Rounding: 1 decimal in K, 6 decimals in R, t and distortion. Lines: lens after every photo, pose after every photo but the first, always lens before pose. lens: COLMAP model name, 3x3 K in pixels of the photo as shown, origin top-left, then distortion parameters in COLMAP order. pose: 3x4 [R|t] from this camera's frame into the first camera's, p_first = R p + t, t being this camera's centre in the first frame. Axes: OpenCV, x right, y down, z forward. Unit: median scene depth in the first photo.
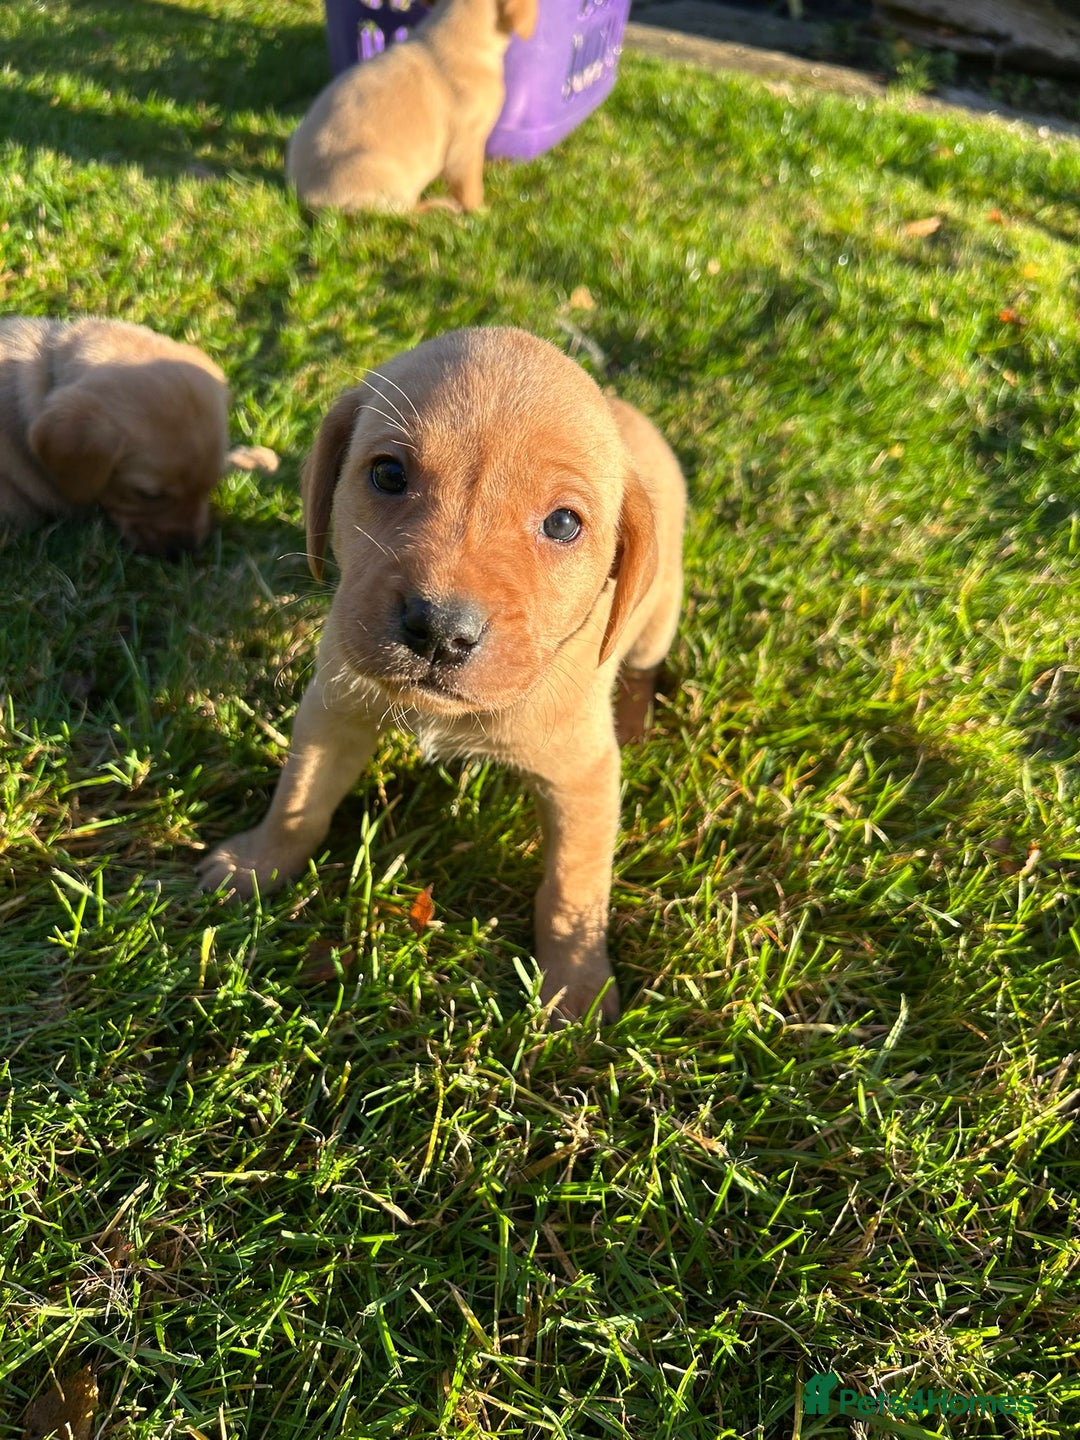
lens RADIAL K [[1100.9, 0, 551.8], [0, 1100.9, 716.0], [0, 0, 1]] dist [-0.013786, 0.002573]
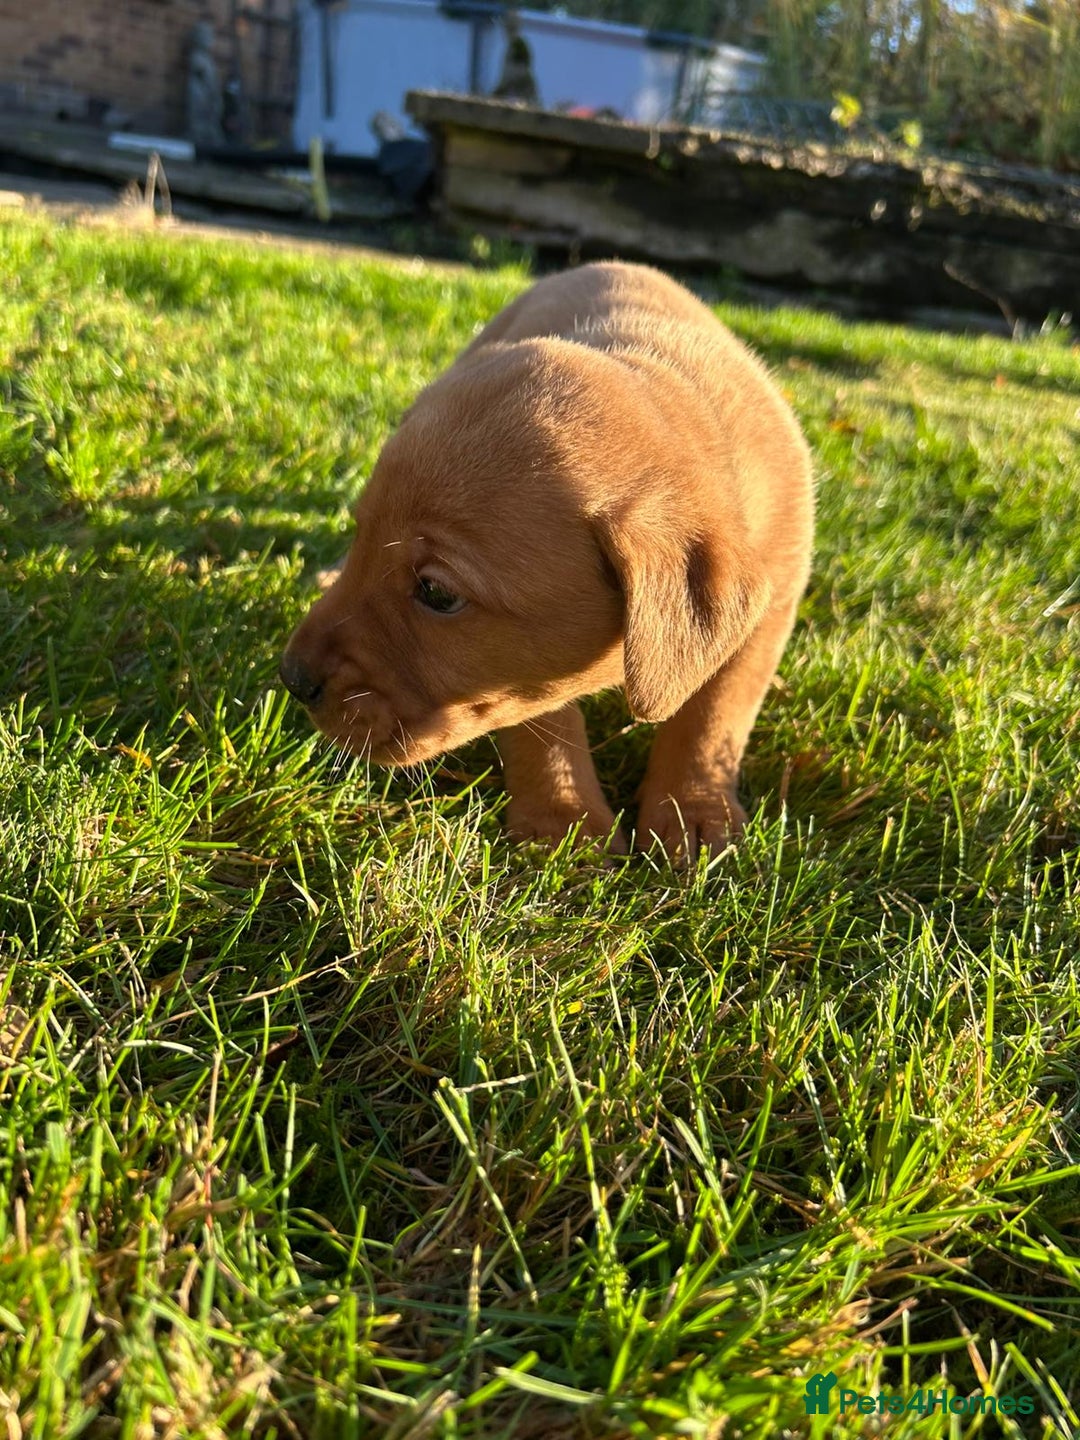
lens RADIAL K [[1101.3, 0, 529.4], [0, 1101.3, 711.2], [0, 0, 1]] dist [0.010858, -0.025628]
pose [[0.900507, -0.183158, 0.394386, -0.196477], [0.256634, 0.956022, -0.141987, -0.048655], [-0.351036, 0.229073, 0.907909, 0.225552]]
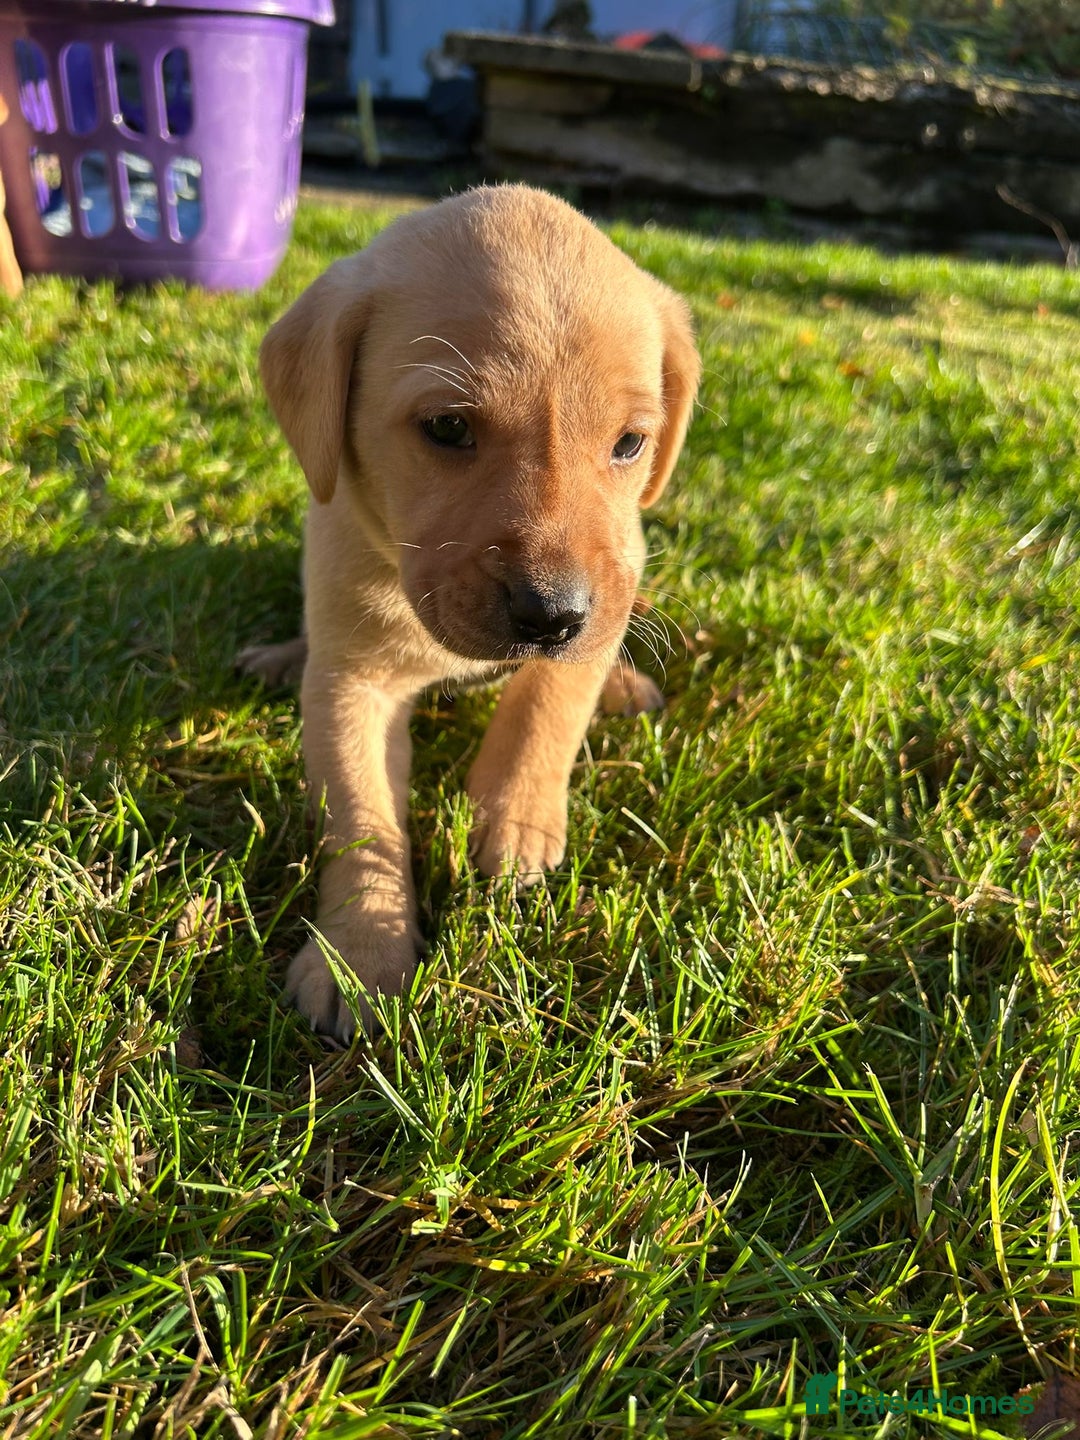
lens RADIAL K [[1101.3, 0, 531.6], [0, 1101.3, 719.8], [0, 0, 1]] dist [0.010858, -0.025628]
pose [[0.922107, -0.215762, 0.321194, -0.173408], [0.260469, 0.959982, -0.102907, -0.032487], [-0.286137, 0.178552, 0.941406, 0.176784]]
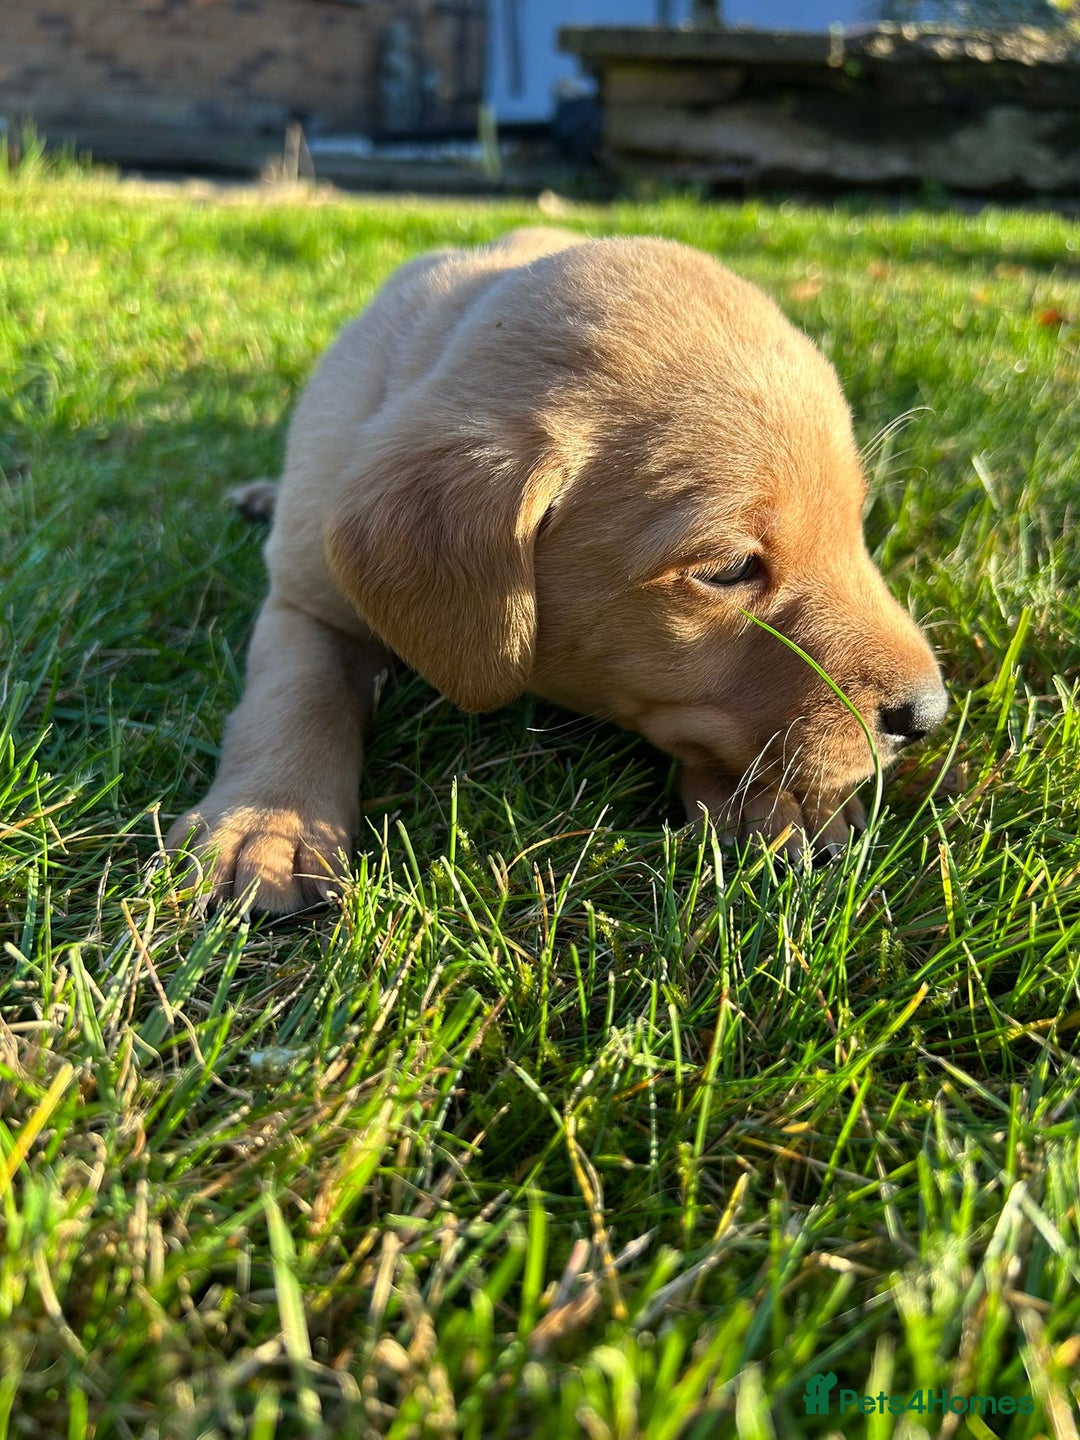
lens RADIAL K [[1101.3, 0, 557.4], [0, 1101.3, 717.9], [0, 0, 1]] dist [0.010858, -0.025628]
pose [[0.950485, -0.217232, 0.222235, -0.097807], [0.257644, 0.950692, -0.172637, -0.047813], [-0.173775, 0.221346, 0.959588, 0.317680]]
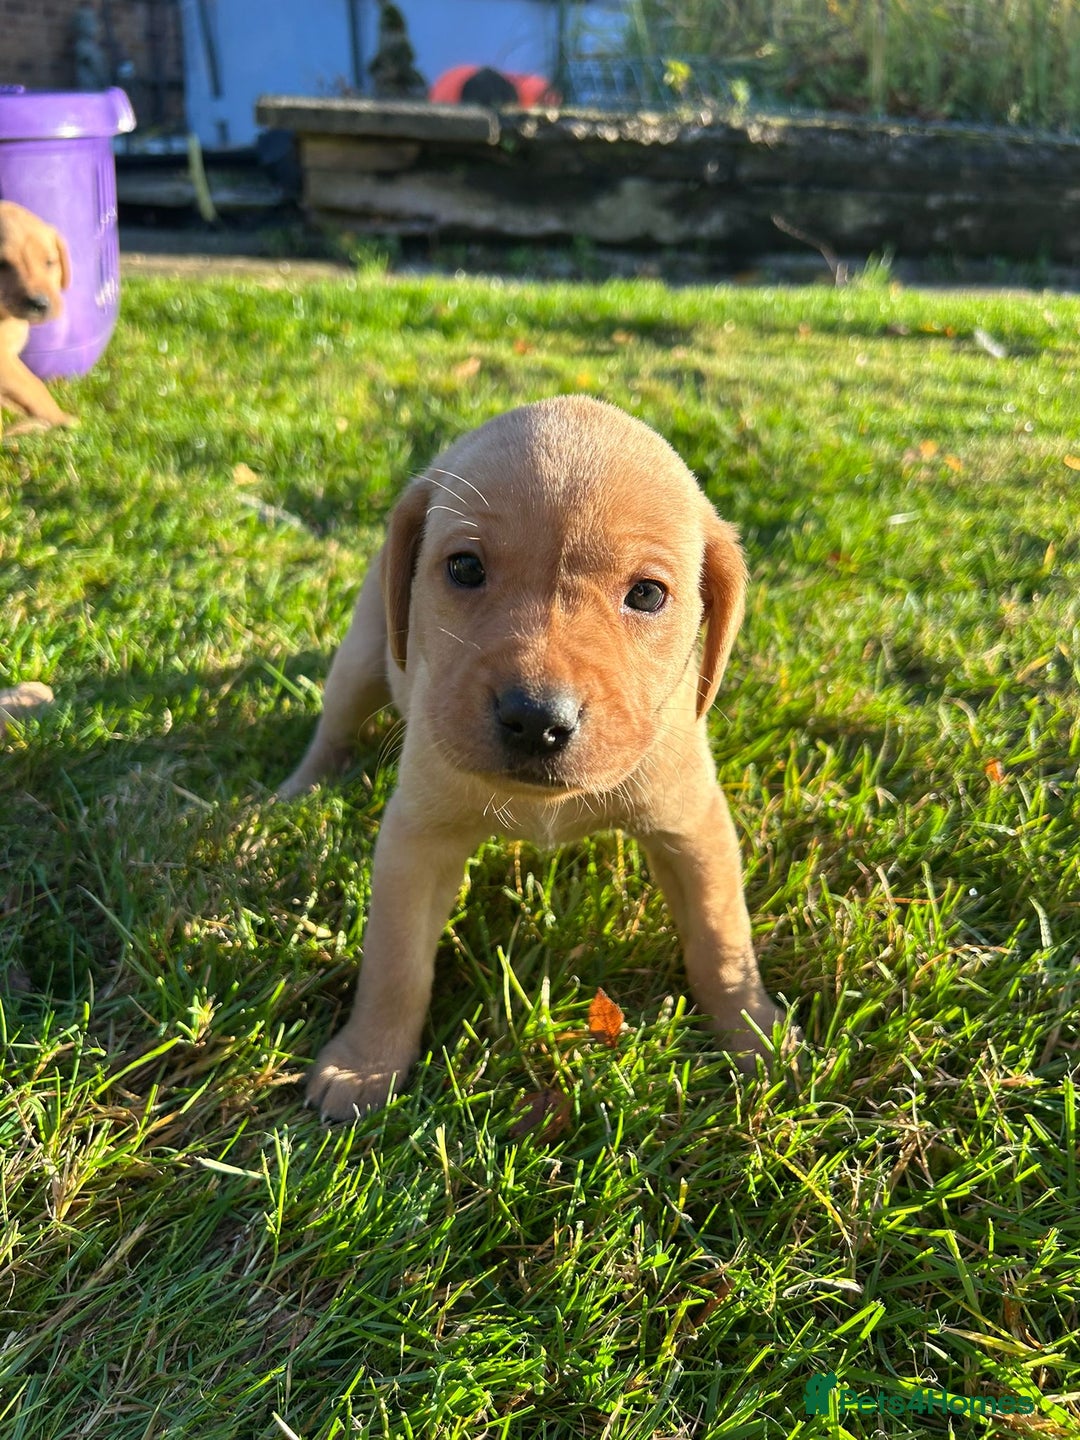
lens RADIAL K [[1101.3, 0, 549.0], [0, 1101.3, 710.9], [0, 0, 1]] dist [0.010858, -0.025628]
pose [[0.862139, -0.300931, 0.407623, -0.152713], [0.364581, 0.927132, -0.086639, 0.000630], [-0.351848, 0.223307, 0.909031, 0.041480]]
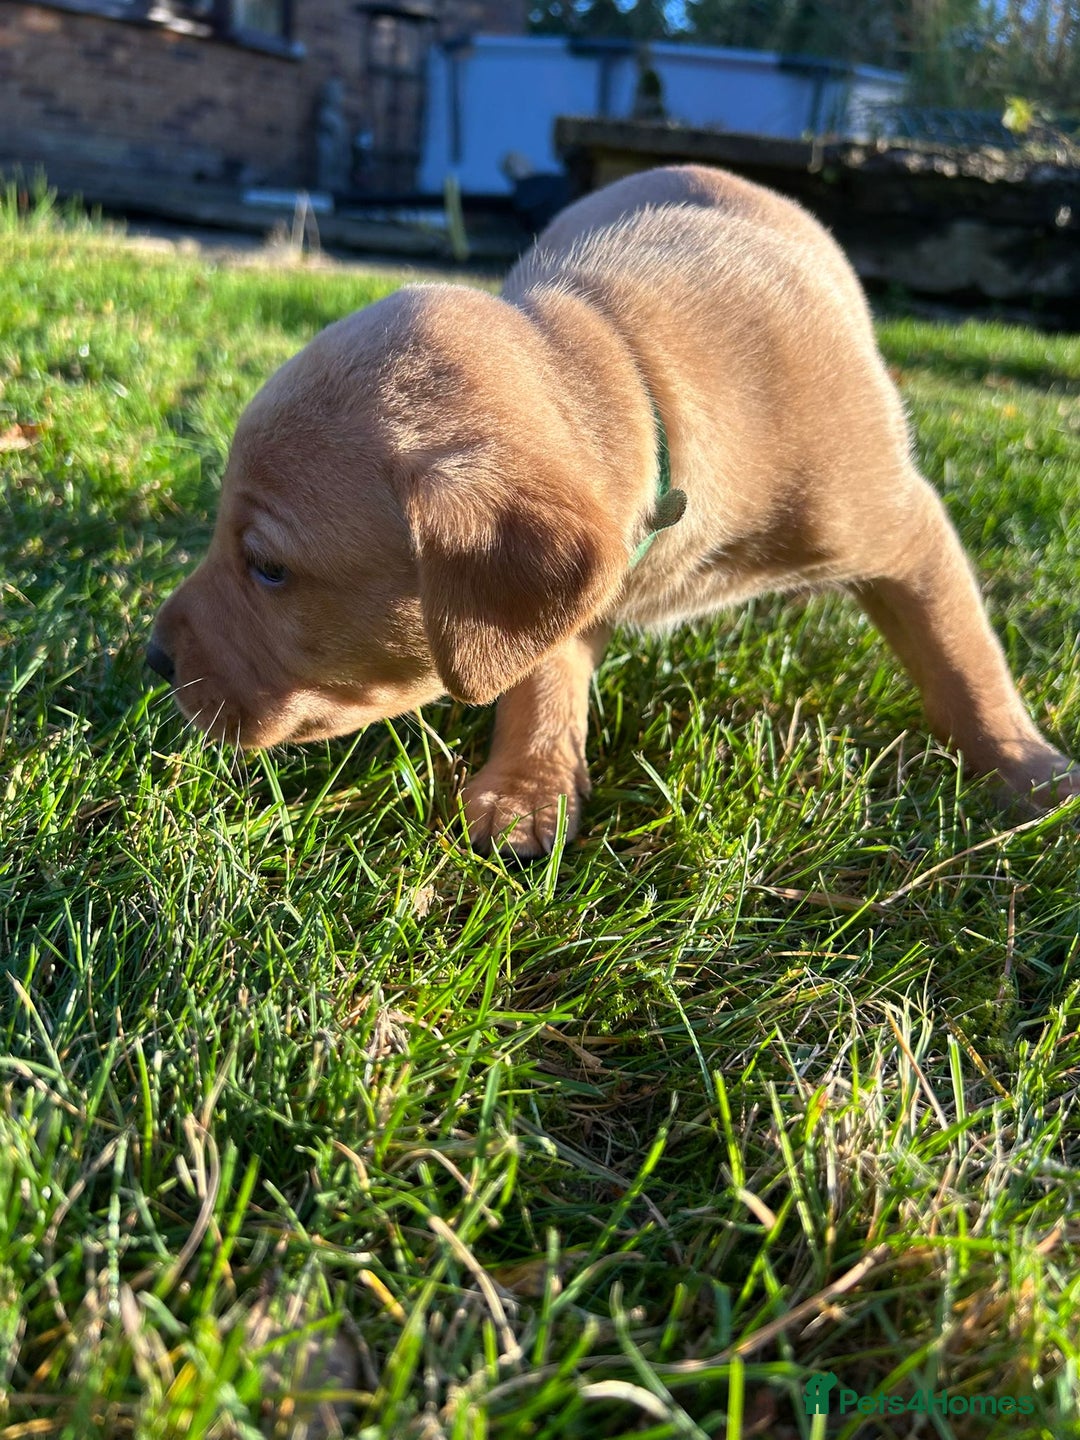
lens RADIAL K [[1101.3, 0, 521.2], [0, 1101.3, 725.7], [0, 0, 1]] dist [0.010858, -0.025628]
pose [[0.938275, -0.175445, 0.298092, -0.213492], [0.238639, 0.952197, -0.190715, -0.086386], [-0.250382, 0.250080, 0.935291, 0.312447]]
